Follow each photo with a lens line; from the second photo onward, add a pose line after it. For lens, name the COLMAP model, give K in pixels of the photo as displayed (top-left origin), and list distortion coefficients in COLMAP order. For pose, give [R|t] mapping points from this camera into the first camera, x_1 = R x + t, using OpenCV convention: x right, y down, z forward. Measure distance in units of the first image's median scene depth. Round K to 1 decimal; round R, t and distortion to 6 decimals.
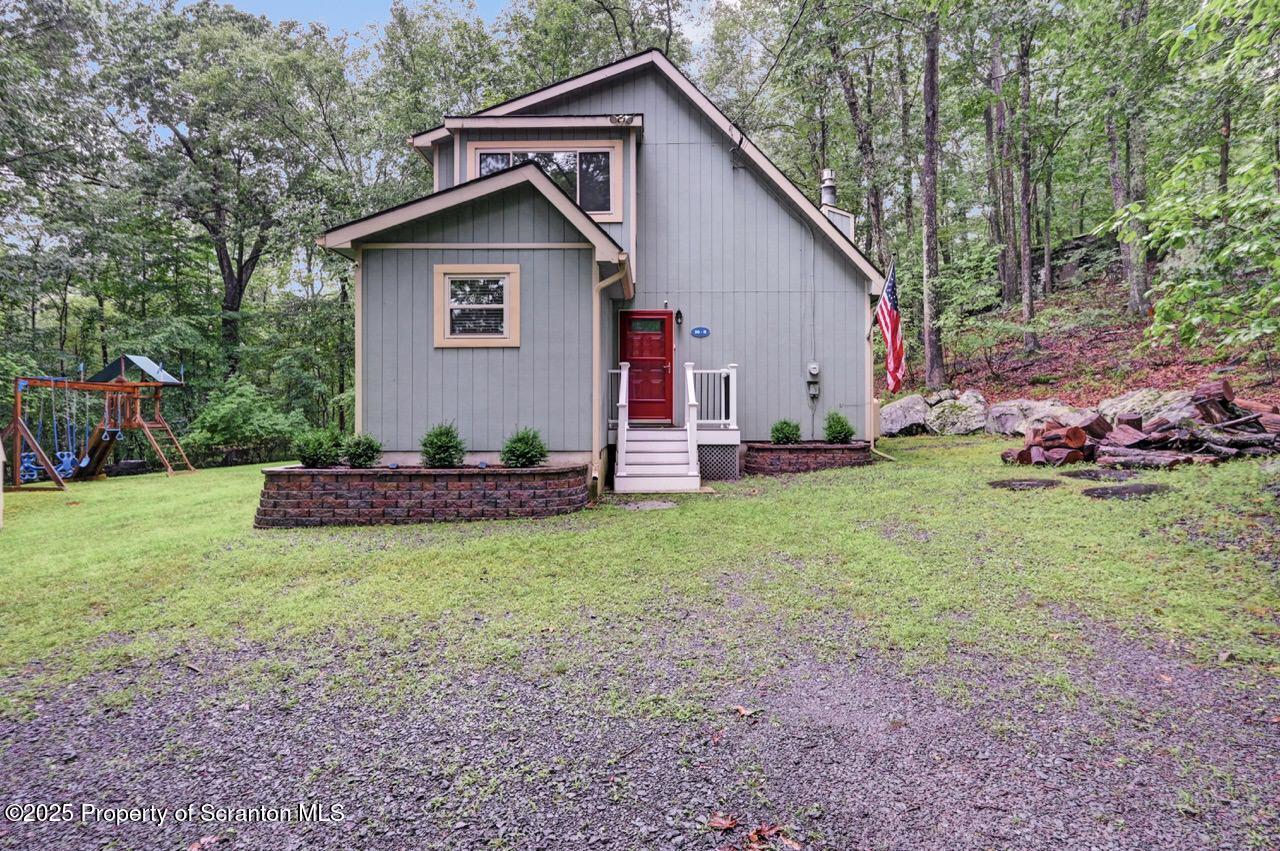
lens RADIAL K [[722.3, 0, 642.6], [0, 722.3, 408.6], [0, 0, 1]] dist [0.000138, -0.000094]
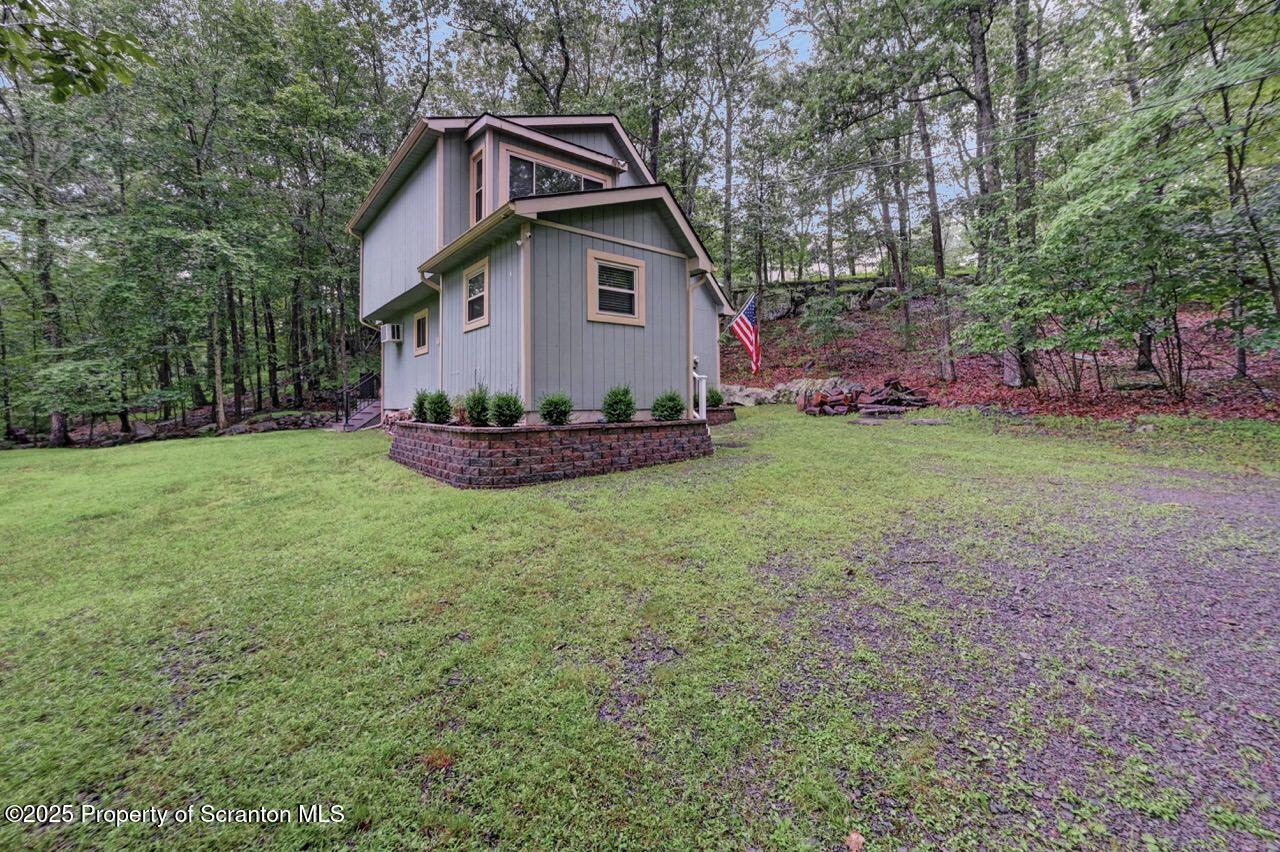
lens RADIAL K [[529.2, 0, 638.7], [0, 529.2, 386.1], [0, 0, 1]] dist [-0.000957, -0.000370]
pose [[0.766291, 0.017230, 0.642262, -0.613800], [-0.000671, 0.999661, -0.026018, 0.034035], [-0.642493, 0.019507, 0.766043, 0.242087]]
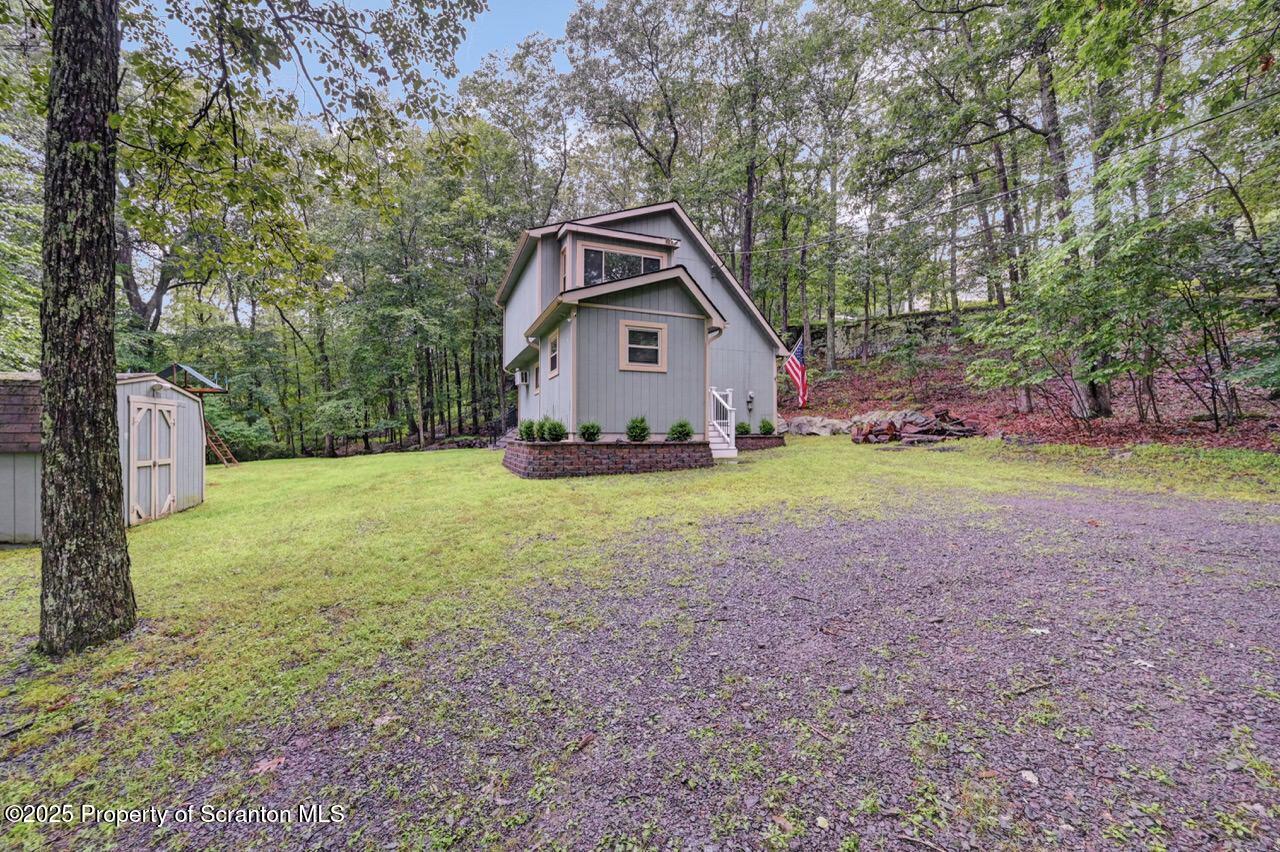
lens RADIAL K [[514.1, 0, 640.0], [0, 514.1, 426.0], [0, 0, 1]] dist [0.000811, -0.000003]
pose [[0.917879, 0.012930, 0.396650, -0.566510], [-0.009405, 0.999897, -0.010831, 0.044224], [-0.396749, 0.006211, 0.917906, -0.071924]]
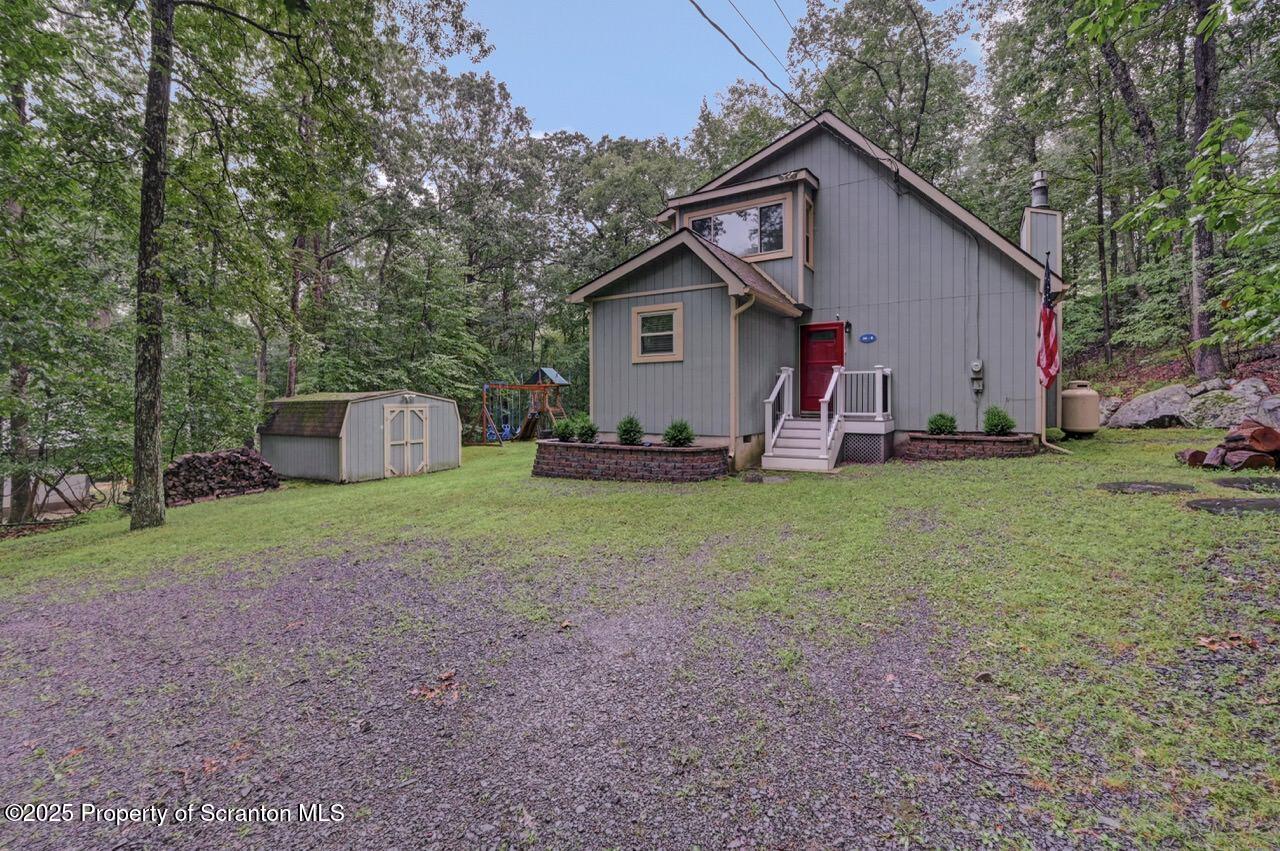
lens RADIAL K [[549.0, 0, 646.3], [0, 549.0, 399.4], [0, 0, 1]] dist [-0.000345, 0.000065]
pose [[0.857299, -0.000569, -0.514819, 0.254944], [0.005137, 0.999959, 0.007449, -0.014667], [0.514793, -0.009031, 0.857267, 0.036035]]
